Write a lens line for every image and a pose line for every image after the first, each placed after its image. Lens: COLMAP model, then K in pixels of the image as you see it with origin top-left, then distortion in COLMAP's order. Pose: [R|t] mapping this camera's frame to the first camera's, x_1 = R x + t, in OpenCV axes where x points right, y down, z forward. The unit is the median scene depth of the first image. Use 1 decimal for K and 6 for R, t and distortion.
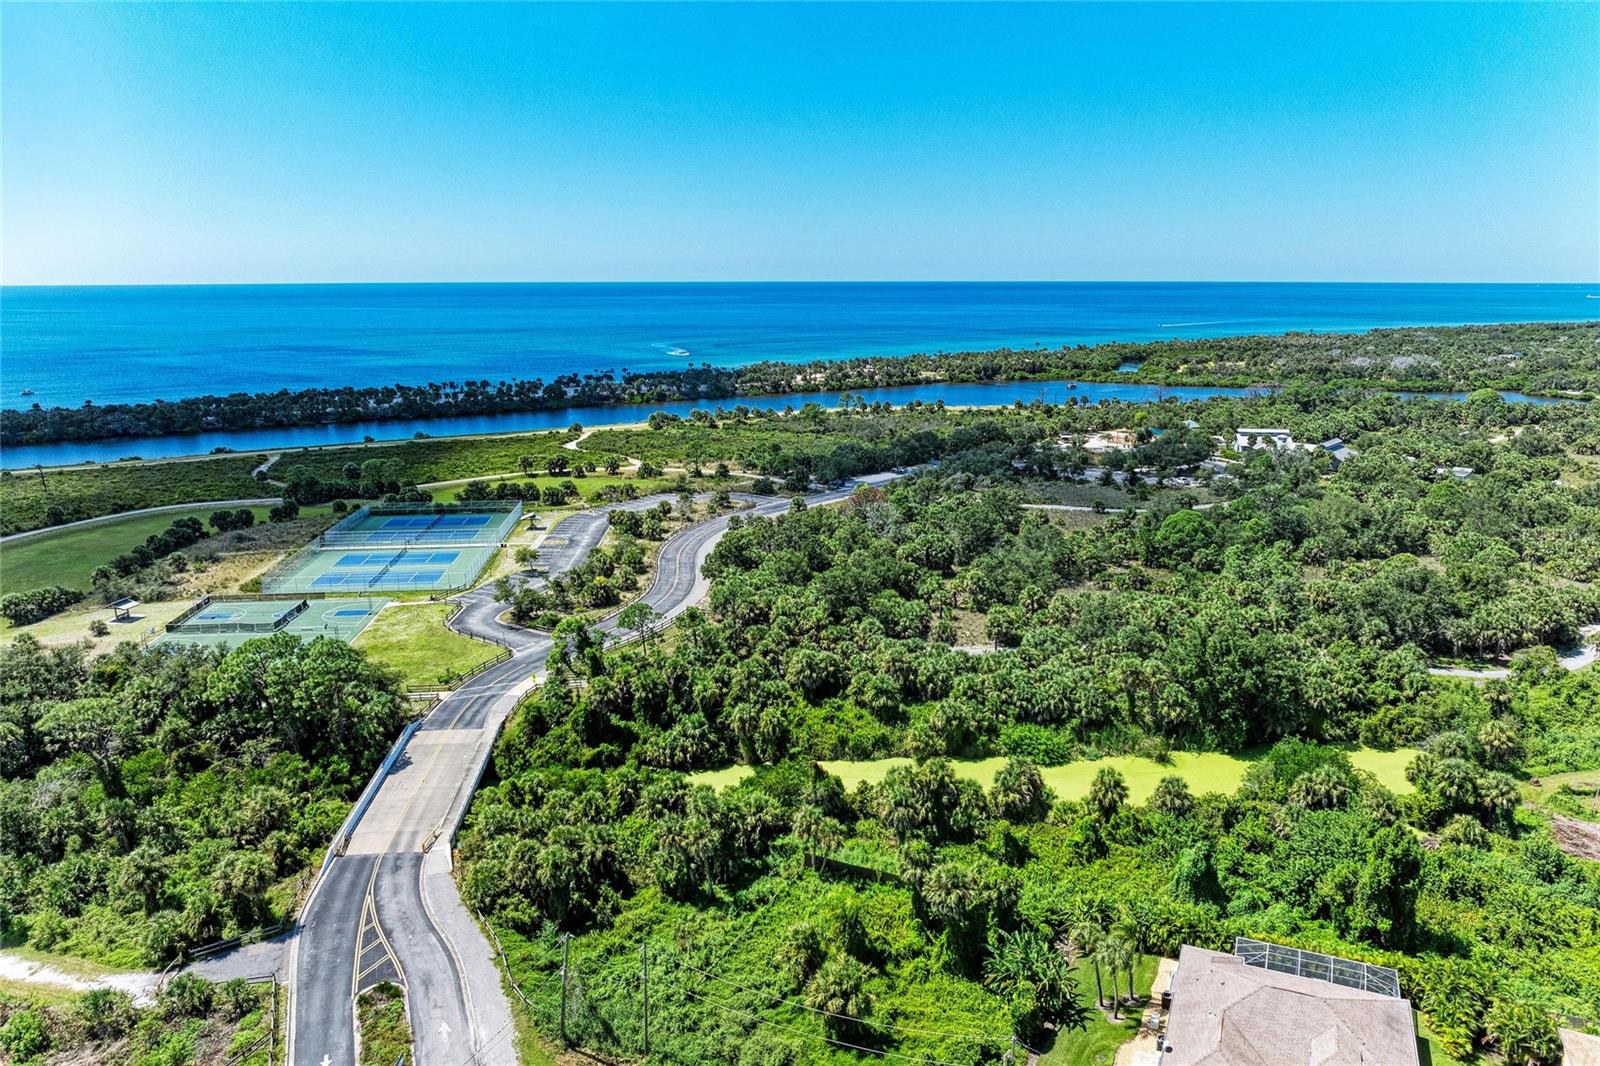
lens RADIAL K [[1112.7, 0, 812.0], [0, 1112.7, 554.6], [0, 0, 1]] dist [-0.013111, -0.005575]
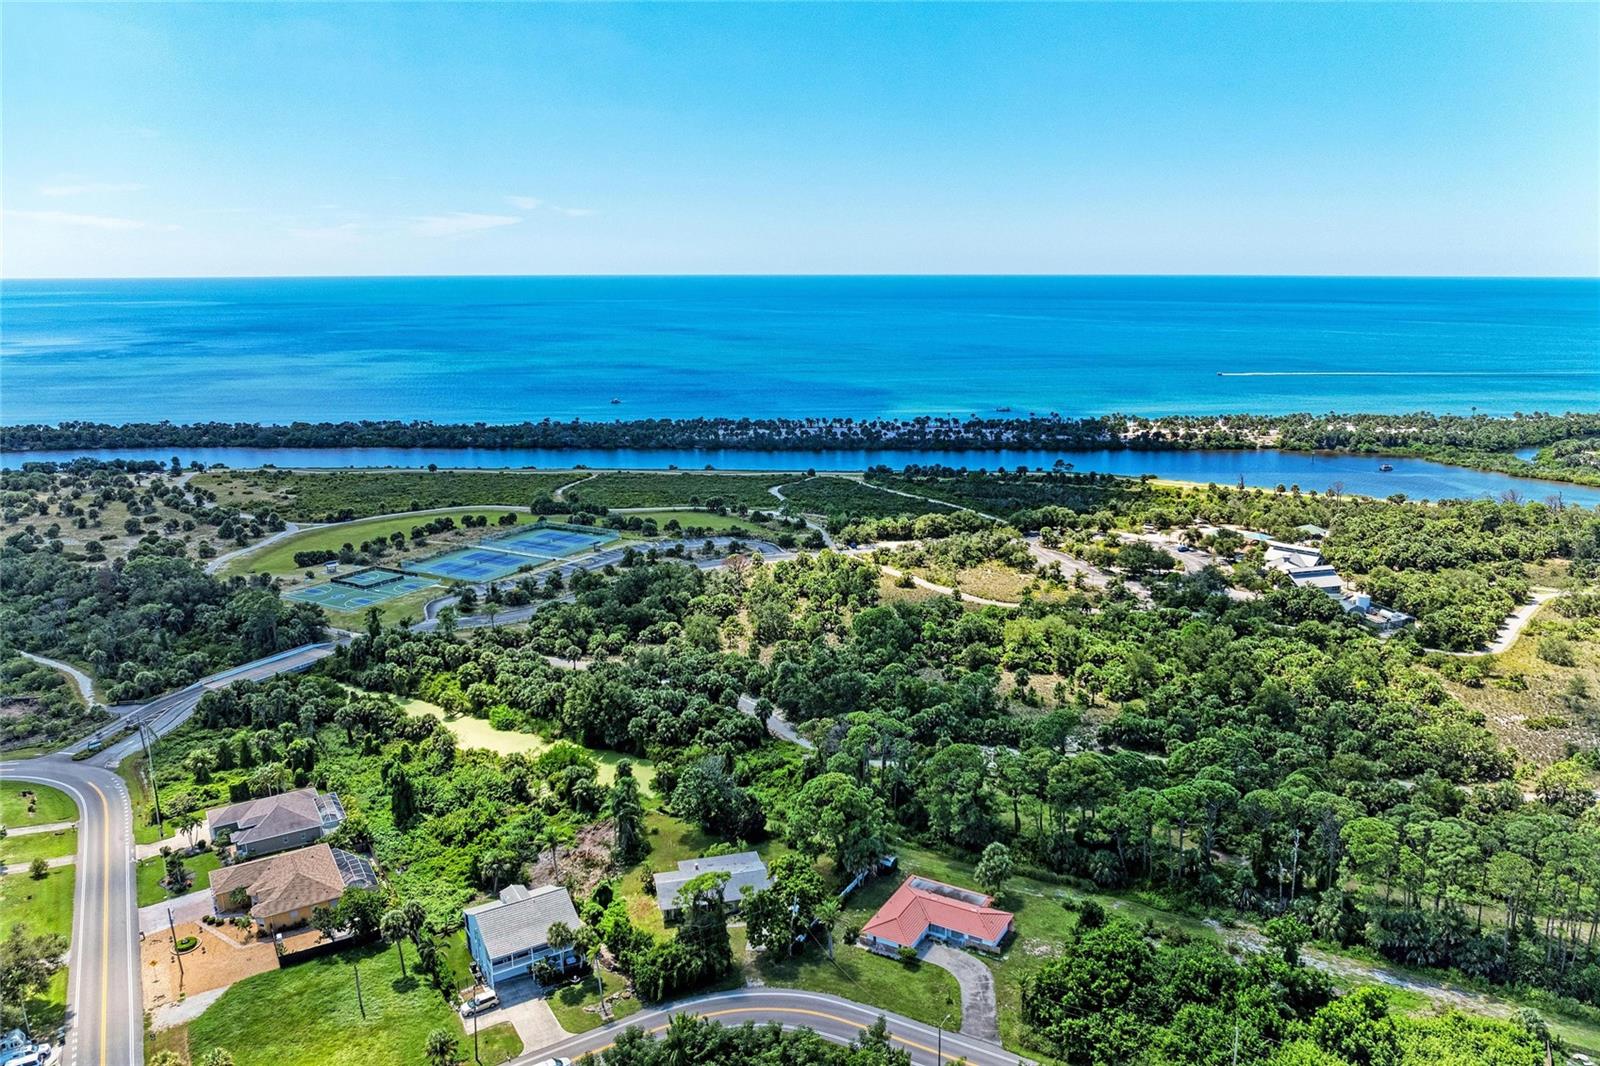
lens RADIAL K [[1112.7, 0, 812.0], [0, 1112.7, 554.6], [0, 0, 1]] dist [-0.013111, -0.005575]
pose [[0.819651, 0.139186, -0.555698, 1.291566], [-0.135179, 0.989634, 0.048486, -0.201273], [0.556686, 0.035377, 0.829969, -0.183506]]
